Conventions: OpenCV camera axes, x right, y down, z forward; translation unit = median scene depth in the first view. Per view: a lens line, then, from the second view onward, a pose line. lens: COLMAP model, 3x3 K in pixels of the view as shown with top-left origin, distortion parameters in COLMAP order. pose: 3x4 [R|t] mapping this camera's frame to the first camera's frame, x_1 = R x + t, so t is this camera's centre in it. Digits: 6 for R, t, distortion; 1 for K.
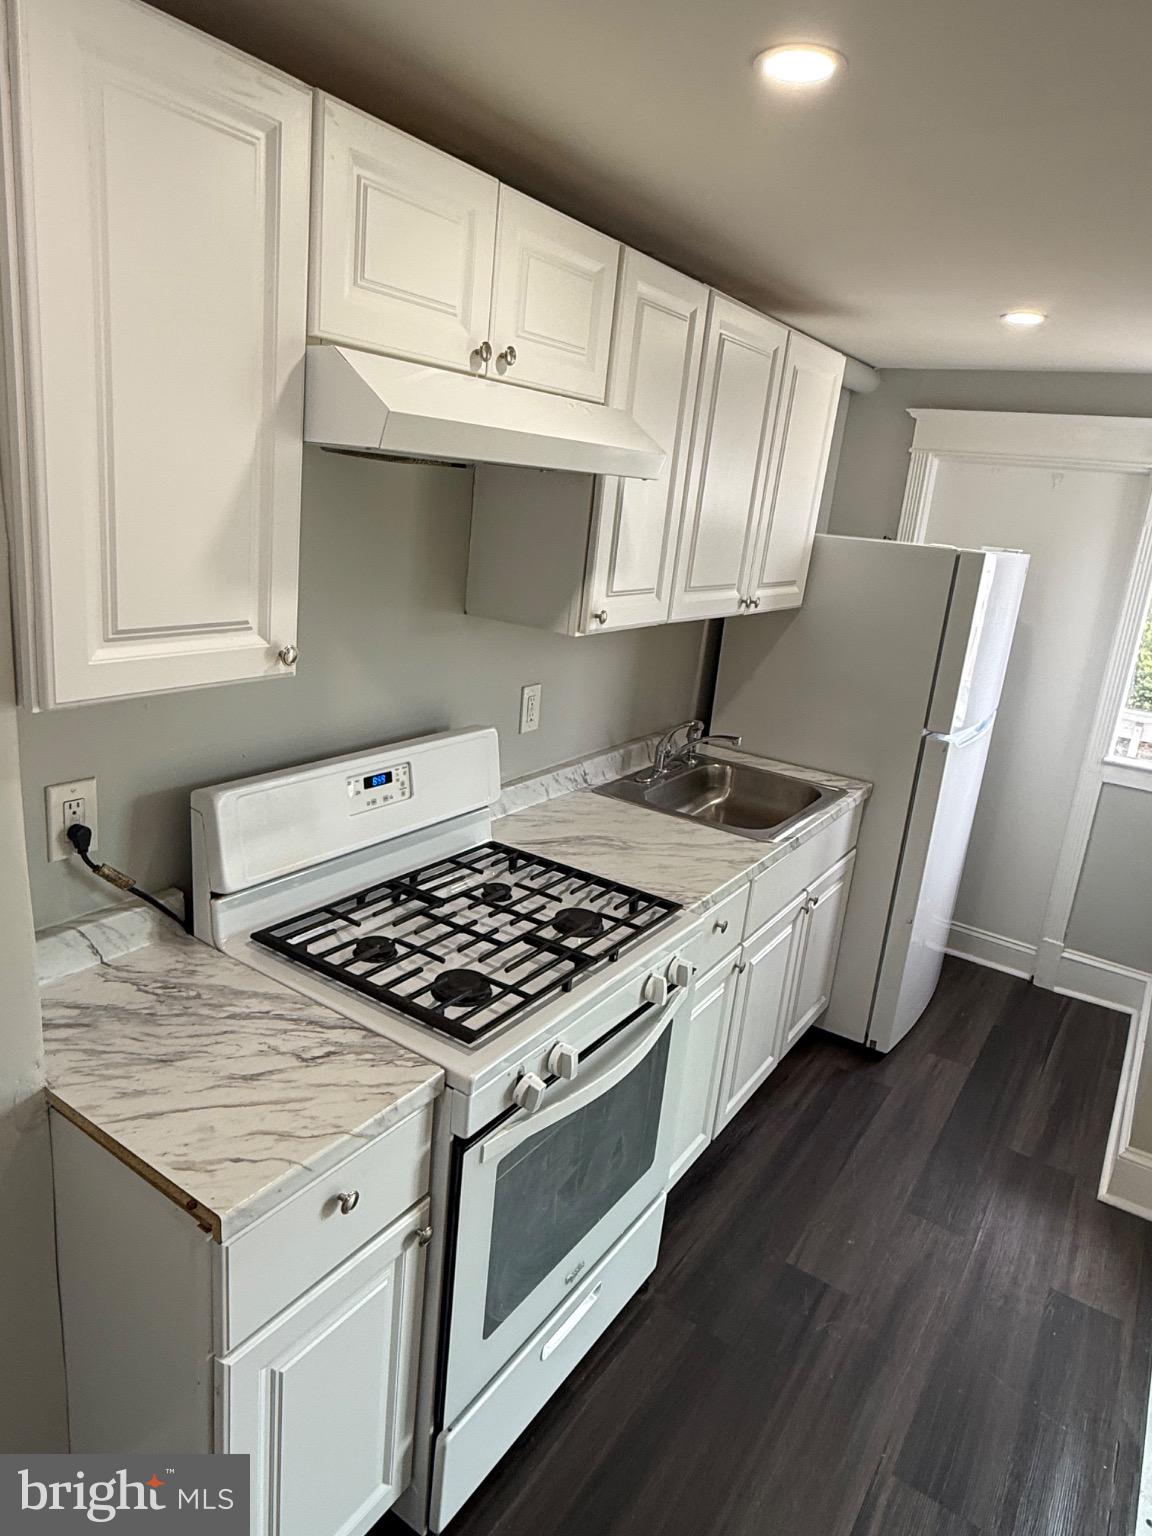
lens RADIAL K [[970.5, 0, 567.8], [0, 970.5, 755.7], [0, 0, 1]] dist [0.000131, -0.000302]
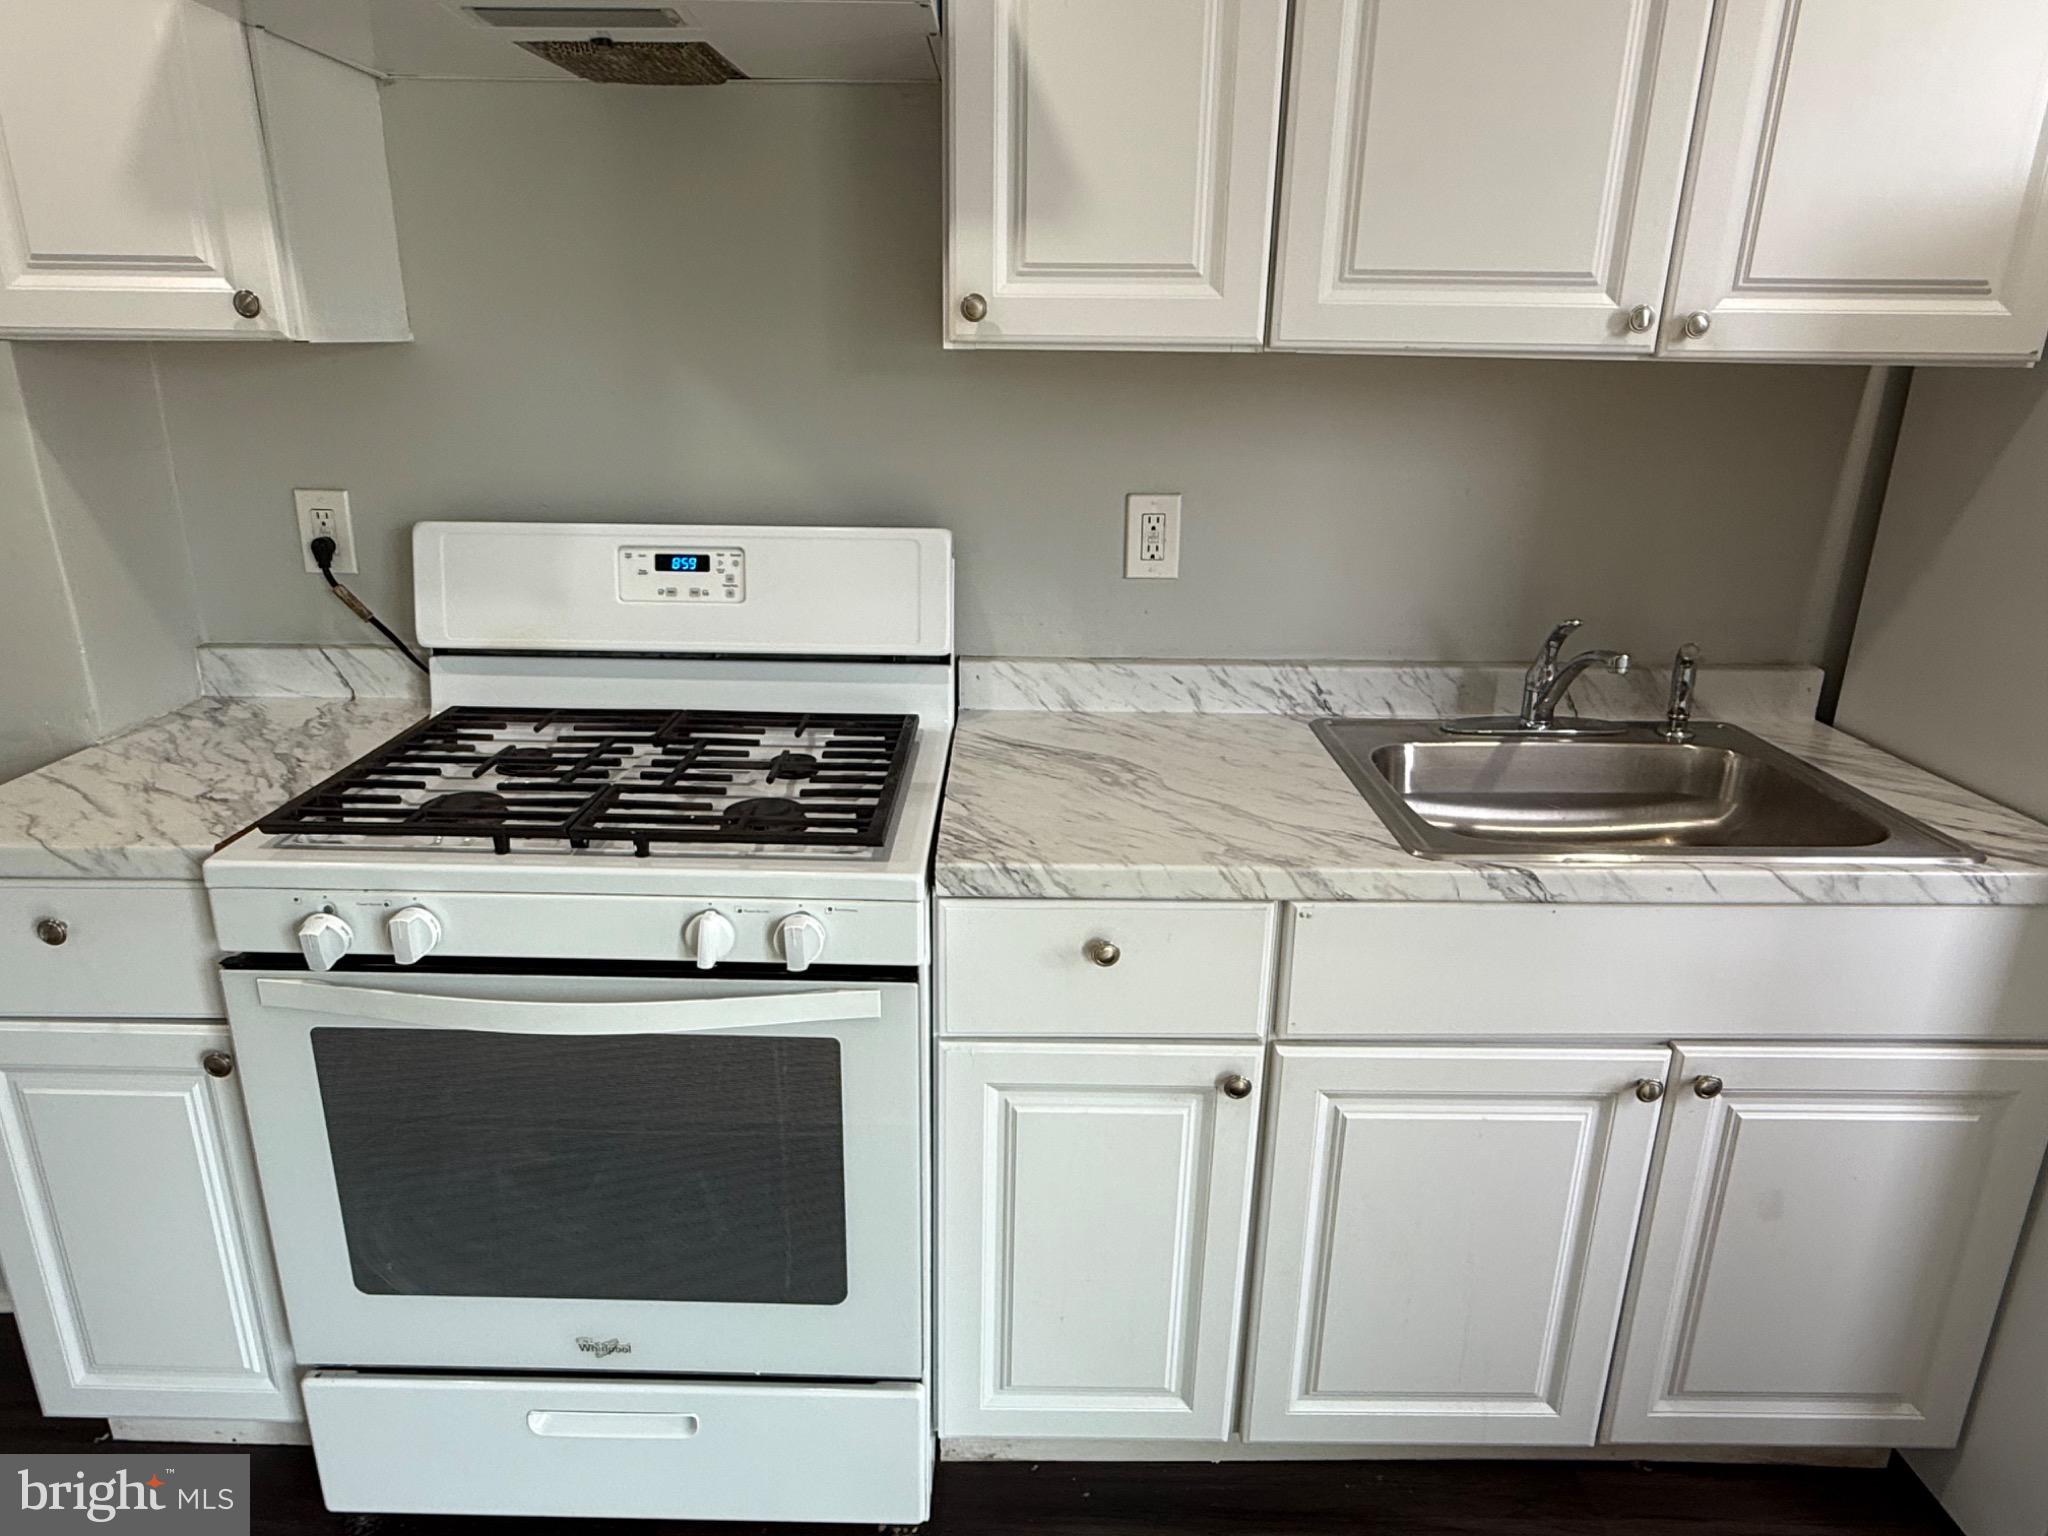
lens RADIAL K [[1294.0, 0, 1004.3], [0, 1294.0, 783.2], [0, 0, 1]] dist [0.000131, -0.000302]
pose [[0.546021, 0.183500, -0.817428, 0.732843], [-0.187837, 0.977691, 0.094006, 0.049367], [0.816443, 0.102214, 0.568308, 0.672317]]
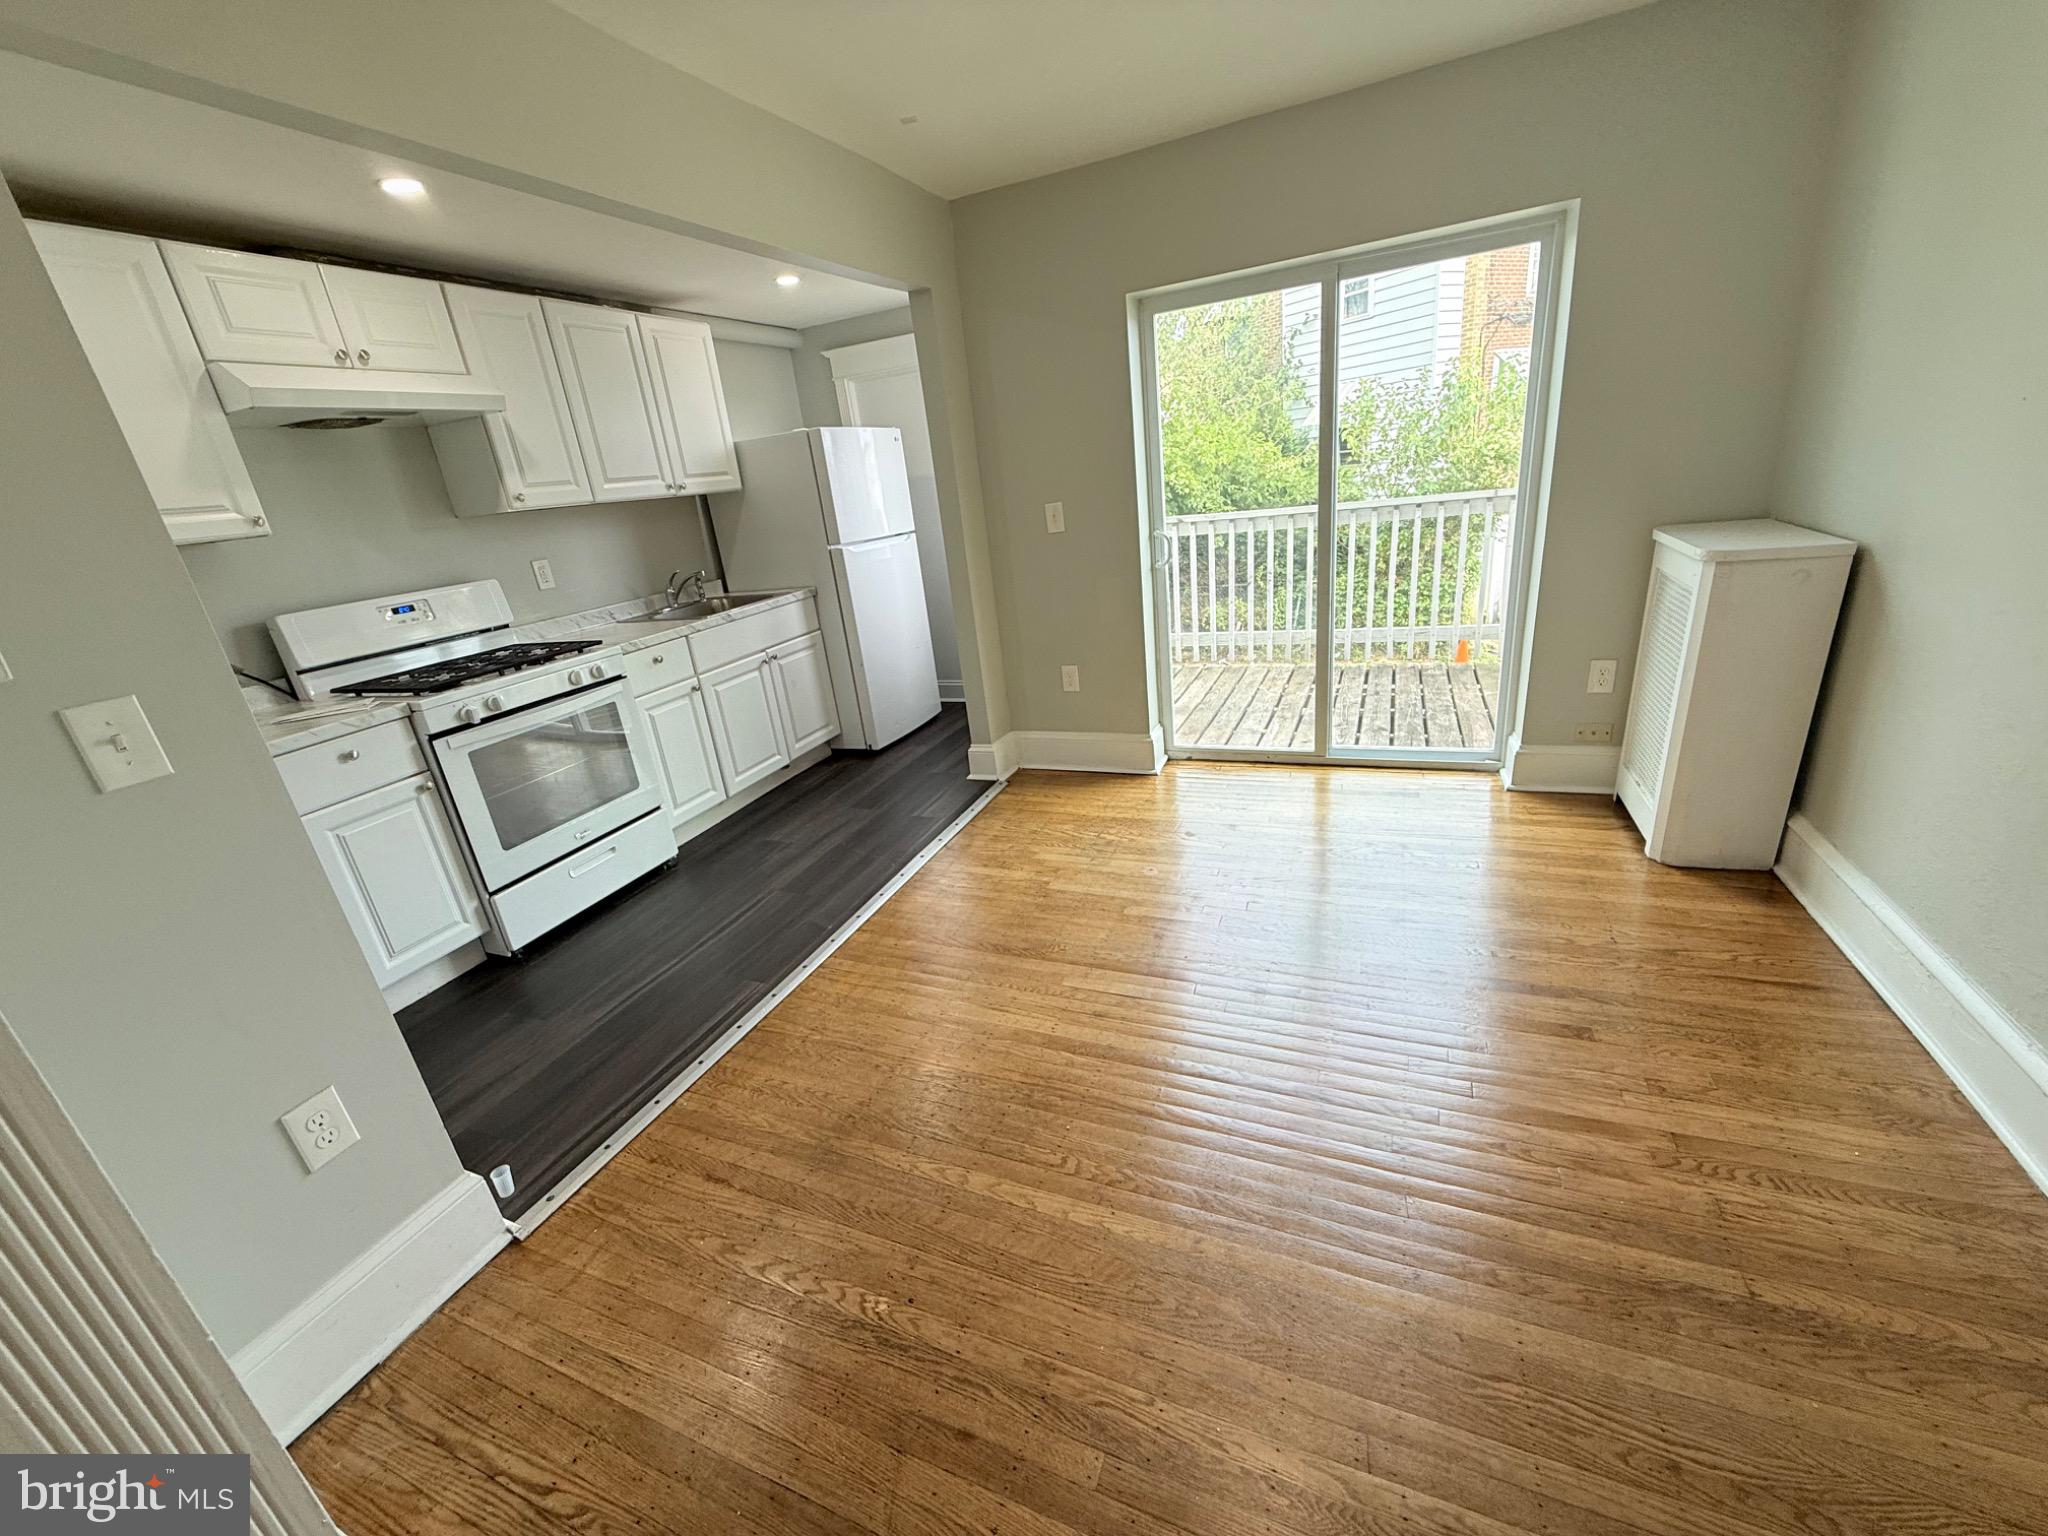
lens RADIAL K [[816.8, 0, 1019.6], [0, 816.8, 770.7], [0, 0, 1]] dist [-0.000498, -0.000128]
pose [[0.961146, -0.253453, 0.109359, 0.666442], [0.244260, 0.965451, 0.090779, 0.457857], [-0.128589, -0.060540, 0.989848, -0.673648]]
